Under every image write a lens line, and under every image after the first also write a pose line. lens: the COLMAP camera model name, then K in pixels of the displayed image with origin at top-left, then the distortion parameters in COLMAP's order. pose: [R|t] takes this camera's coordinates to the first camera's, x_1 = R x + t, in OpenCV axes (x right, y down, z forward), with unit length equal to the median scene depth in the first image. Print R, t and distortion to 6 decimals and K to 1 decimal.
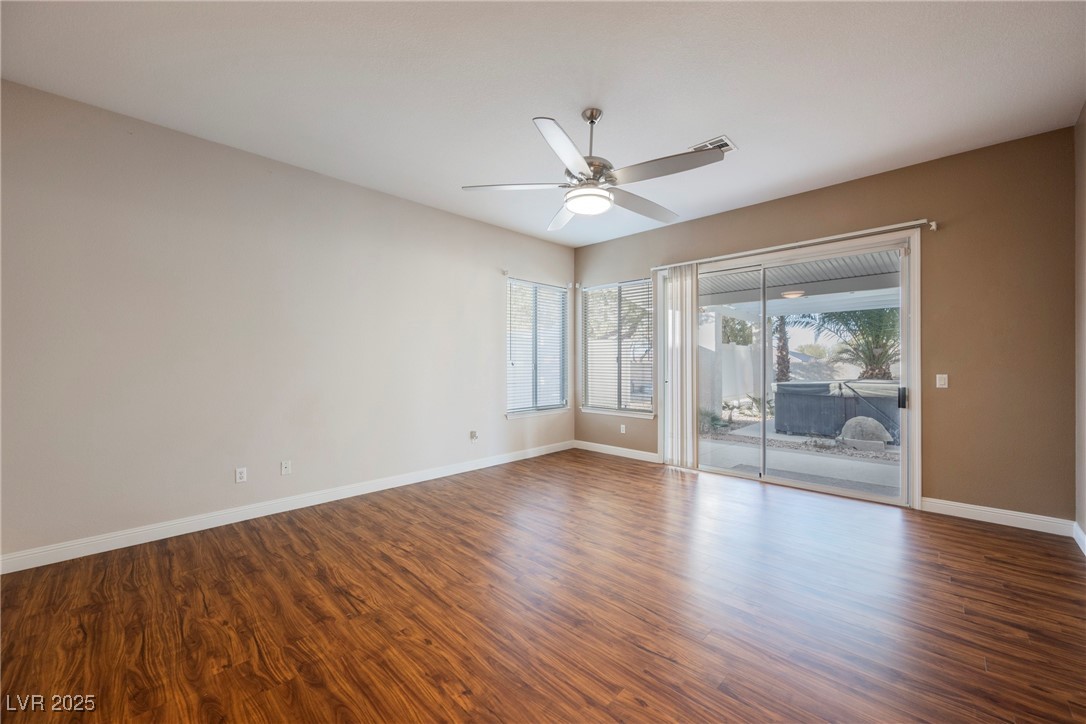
lens RADIAL K [[421.3, 0, 543.0], [0, 421.3, 362.0], [0, 0, 1]] dist [-0.000012, 0.000021]
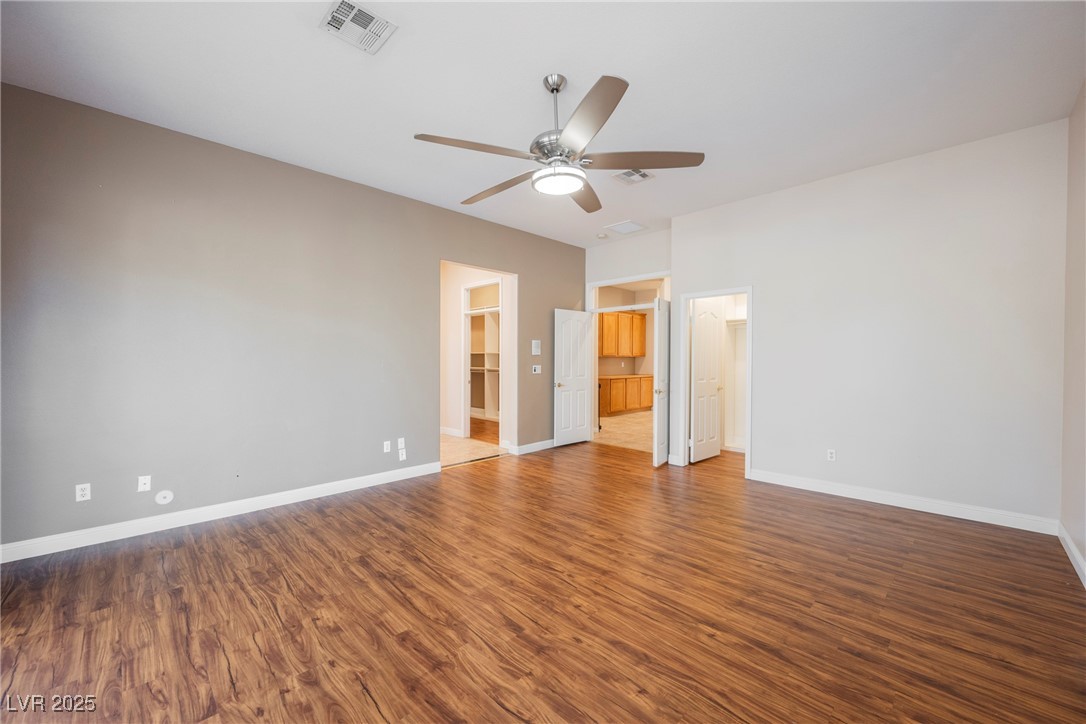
lens RADIAL K [[421.3, 0, 543.0], [0, 421.3, 362.0], [0, 0, 1]] dist [-0.000012, 0.000021]
pose [[-0.999910, 0.002485, 0.013189, 0.120436], [0.002533, 0.999990, 0.003669, 0.002179], [-0.013179, 0.003703, -0.999906, 1.775997]]
